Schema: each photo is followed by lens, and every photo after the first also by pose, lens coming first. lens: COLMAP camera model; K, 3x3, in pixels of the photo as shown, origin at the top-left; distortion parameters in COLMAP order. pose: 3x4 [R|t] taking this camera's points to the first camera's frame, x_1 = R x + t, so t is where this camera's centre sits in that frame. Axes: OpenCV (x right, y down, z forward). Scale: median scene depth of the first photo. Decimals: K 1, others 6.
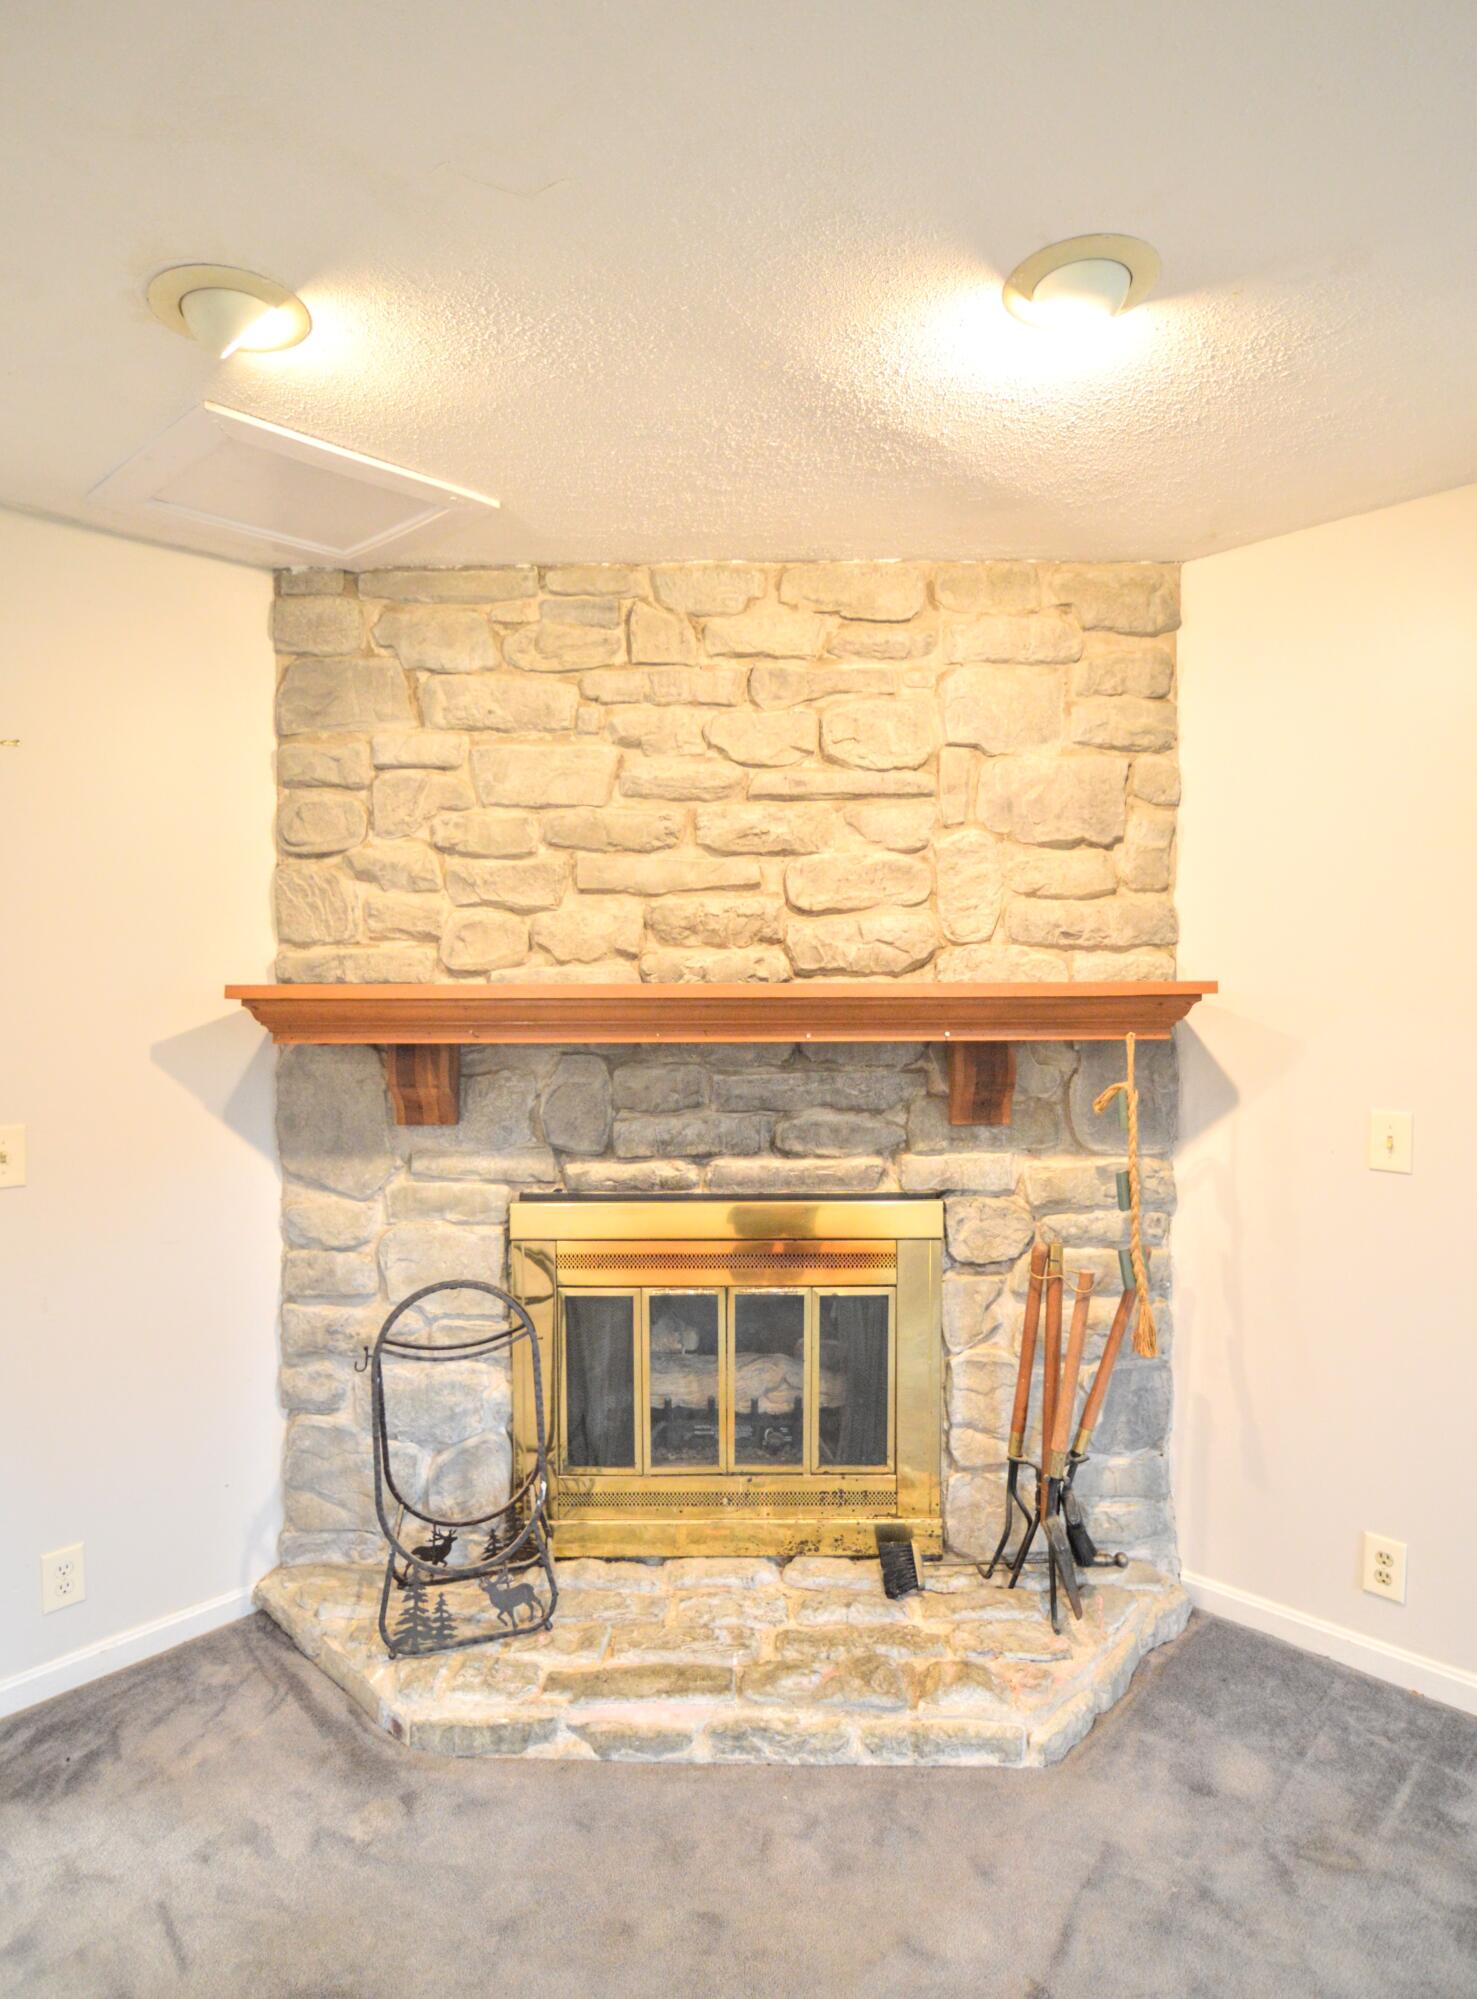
lens RADIAL K [[1062.8, 0, 747.6], [0, 1062.8, 1001.5], [0, 0, 1]] dist [-0.022152, 0.000040]
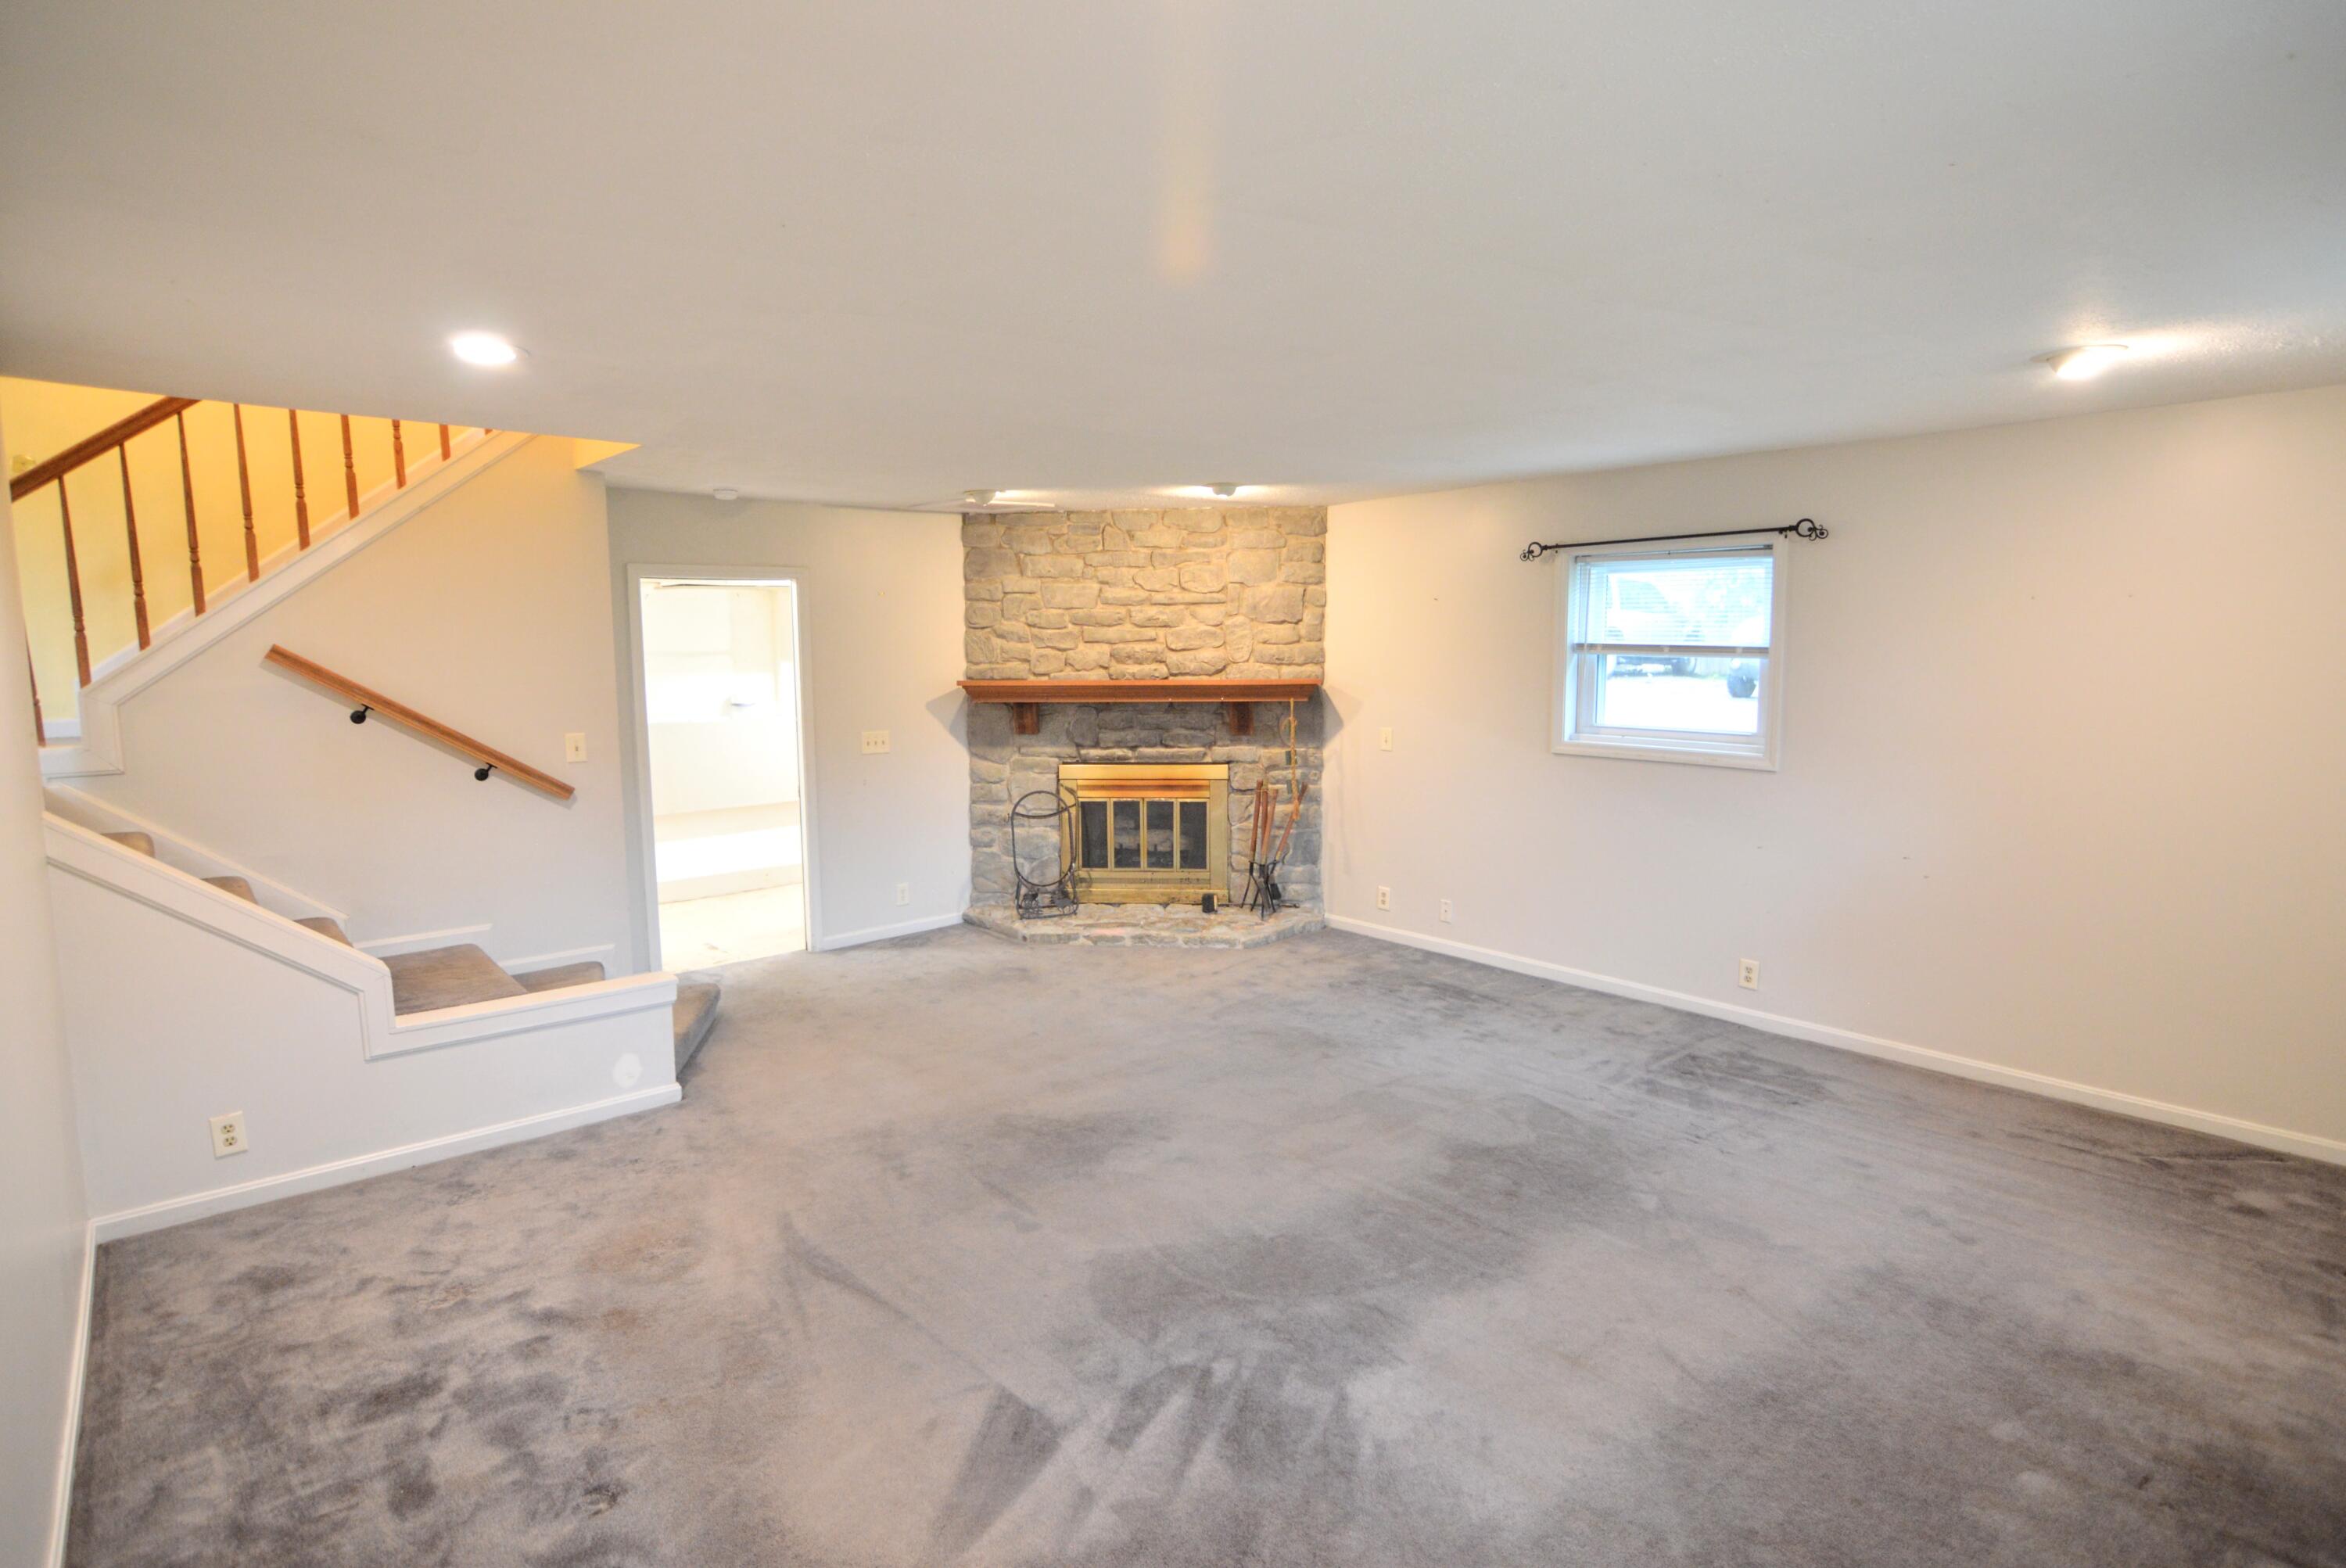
lens RADIAL K [[1173.9, 0, 1152.4], [0, 1173.9, 786.7], [0, 0, 1]] dist [-0.031077, 0.010033]
pose [[0.995378, 0.006965, -0.095779, 0.271611], [0.002758, 0.994881, 0.101016, -0.043262], [0.095992, -0.100813, 0.990264, -1.783164]]
